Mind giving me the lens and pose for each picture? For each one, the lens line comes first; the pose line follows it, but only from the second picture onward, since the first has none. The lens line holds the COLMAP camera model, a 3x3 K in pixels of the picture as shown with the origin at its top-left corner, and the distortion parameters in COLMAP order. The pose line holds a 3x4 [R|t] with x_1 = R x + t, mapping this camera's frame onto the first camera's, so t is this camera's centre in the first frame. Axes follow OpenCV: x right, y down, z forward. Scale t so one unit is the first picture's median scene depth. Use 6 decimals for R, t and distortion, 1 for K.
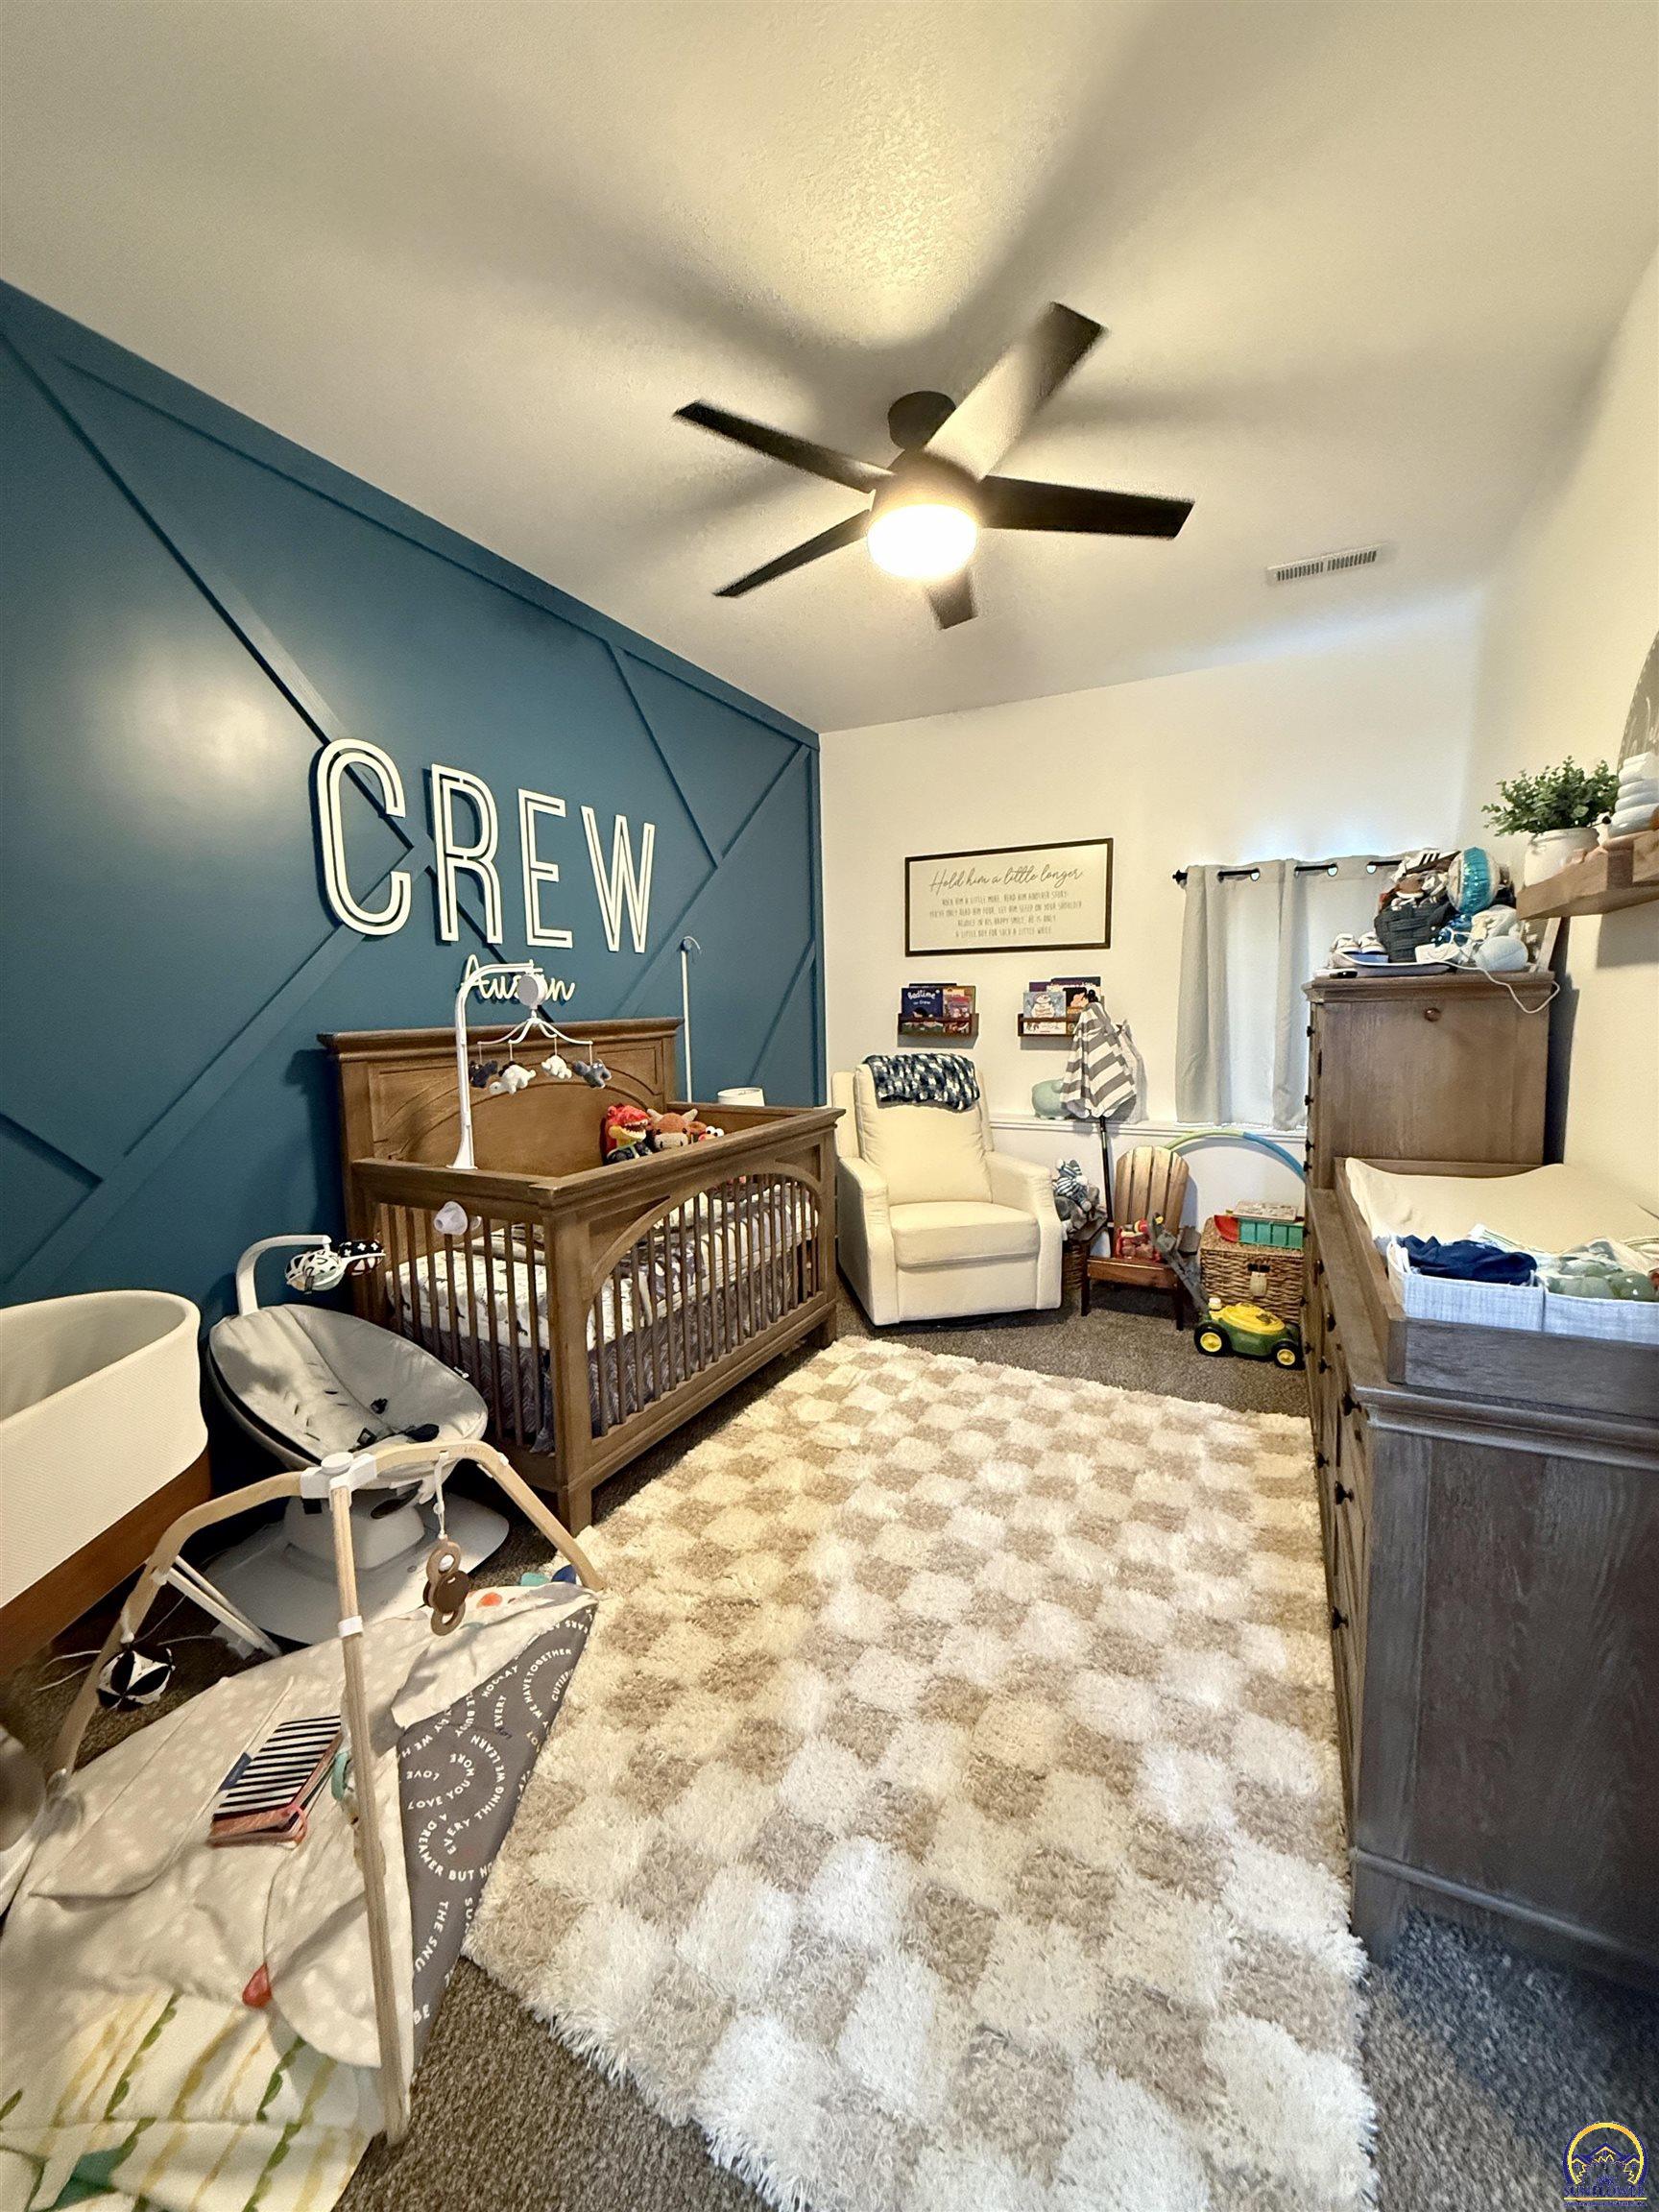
lens RADIAL K [[879.7, 0, 829.4], [0, 879.7, 1100.5], [0, 0, 1]] dist [-0.001167, -0.000250]
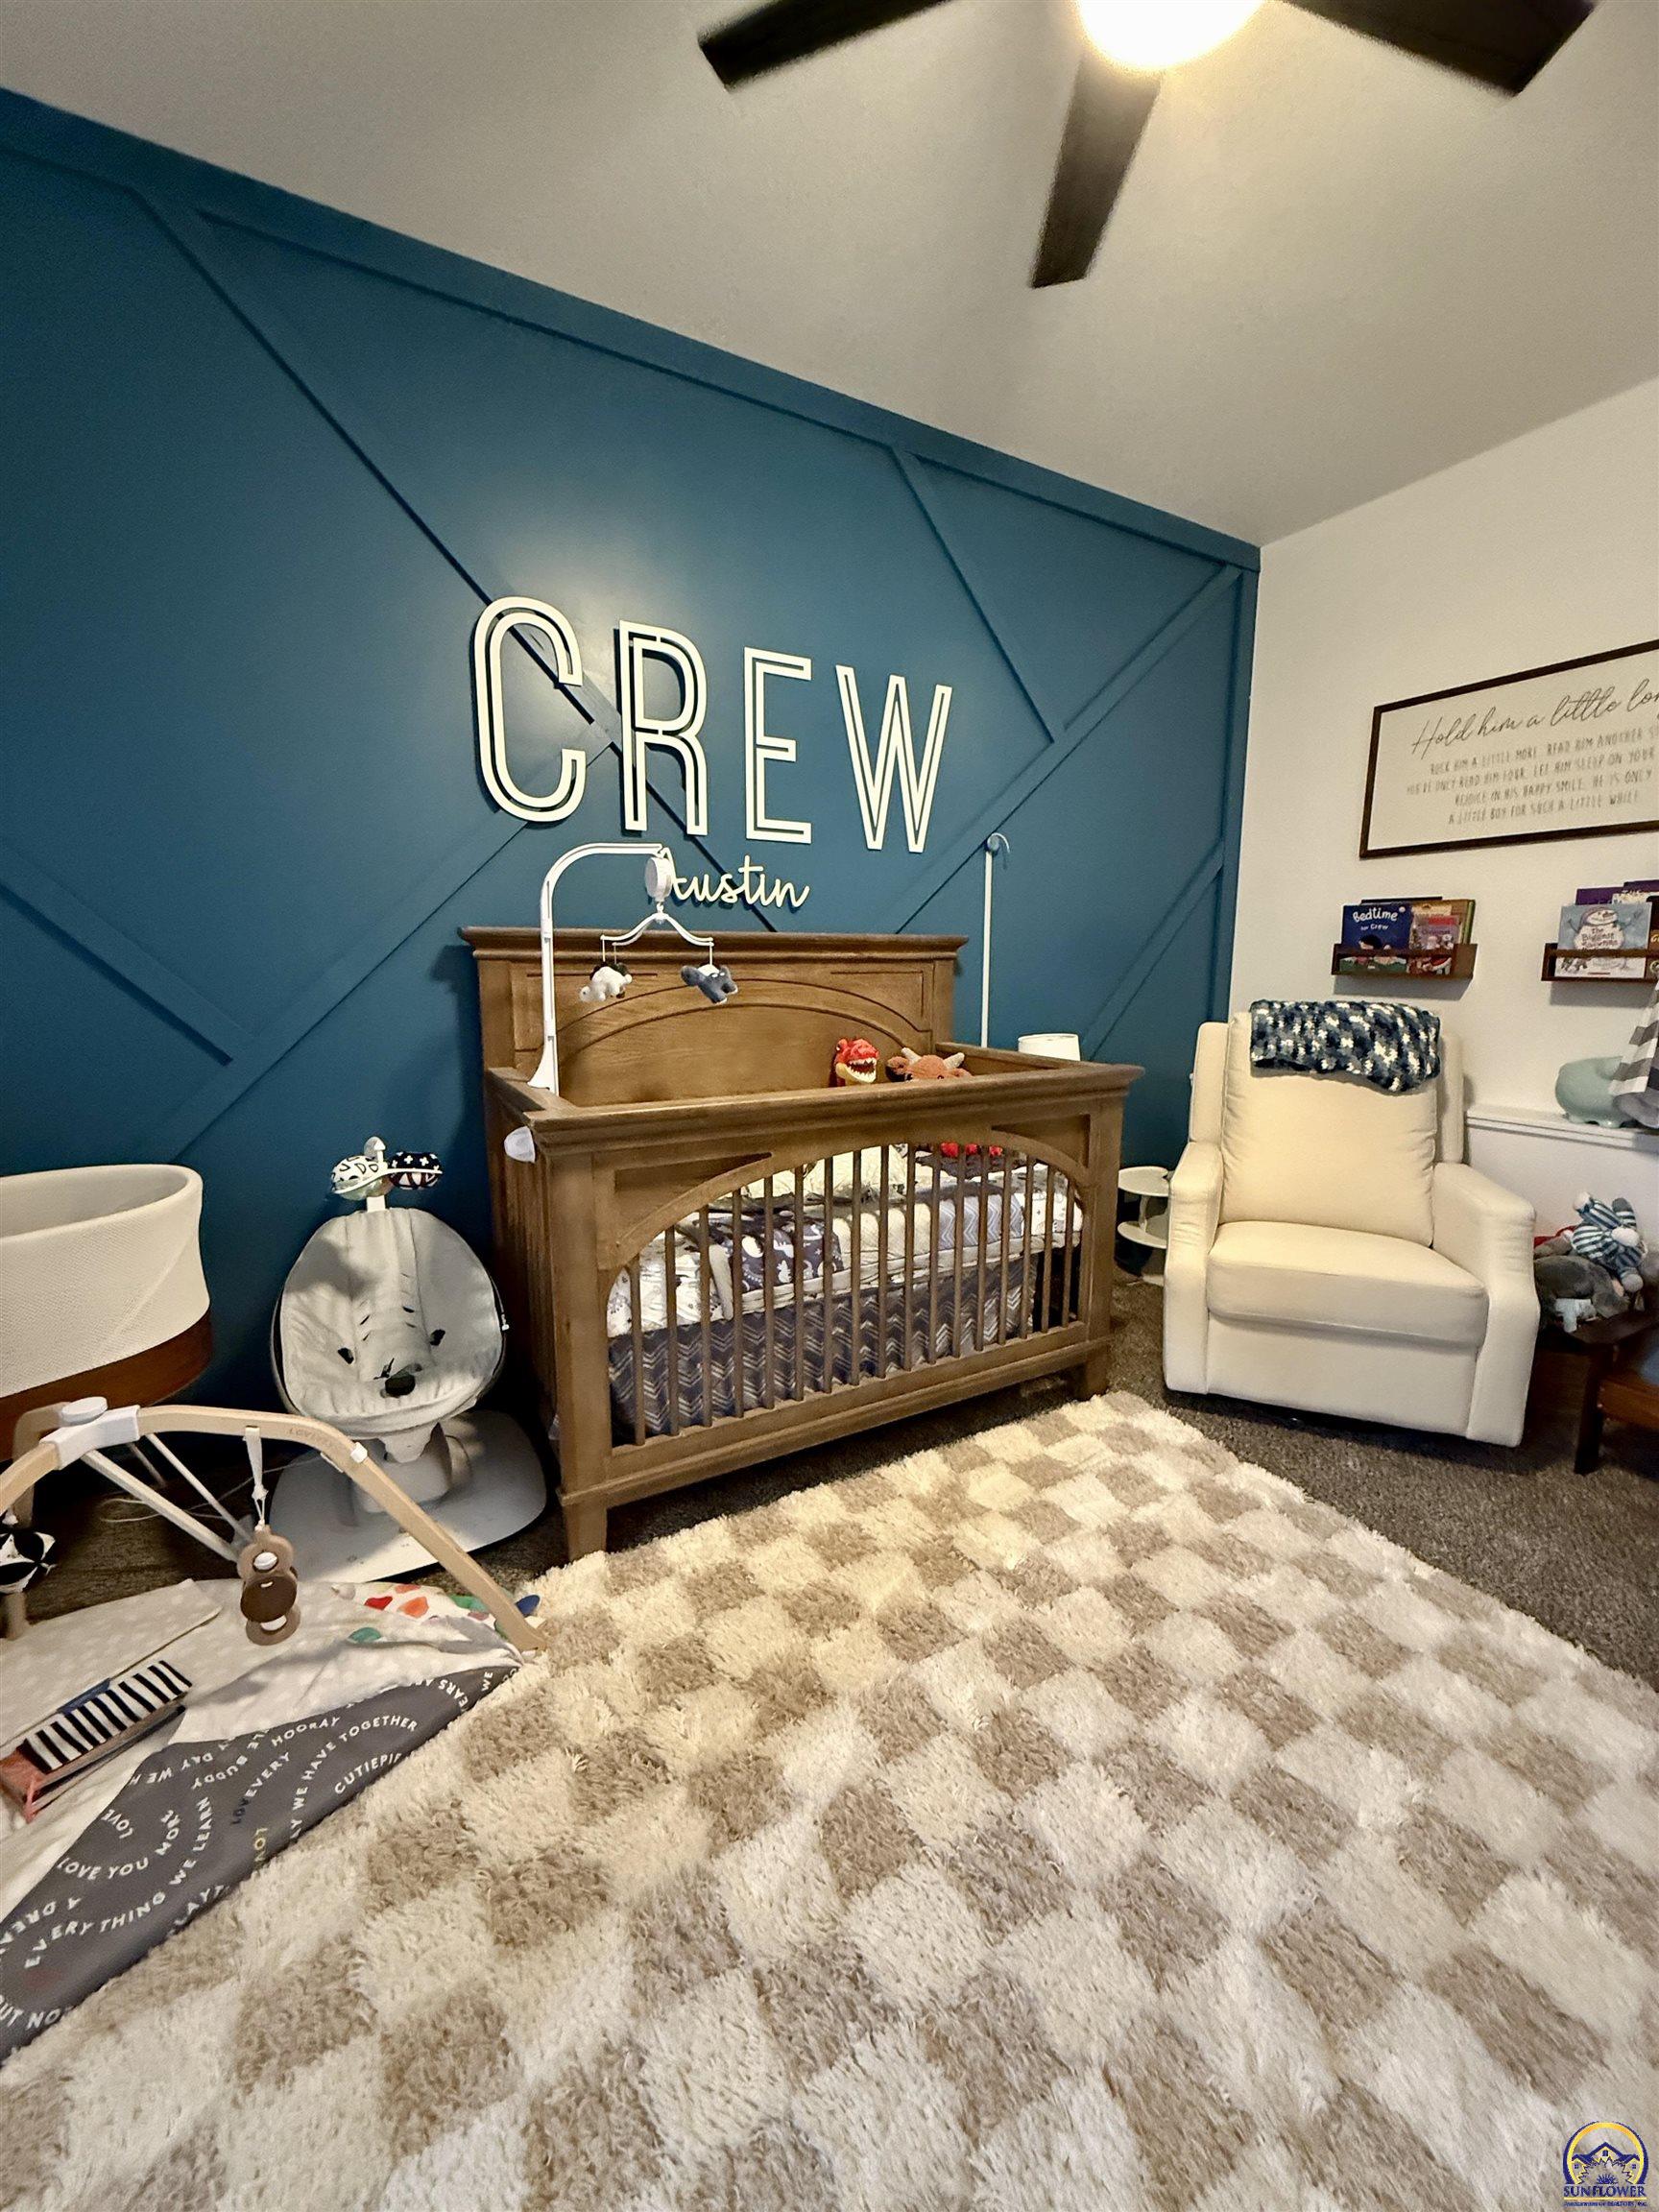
lens RADIAL K [[879.7, 0, 829.4], [0, 879.7, 1100.5], [0, 0, 1]] dist [-0.001167, -0.000250]
pose [[0.834943, 0.106017, -0.540029, 0.198852], [-0.079675, 0.994218, 0.071995, 0.005681], [0.544539, -0.017085, 0.838562, 0.322335]]
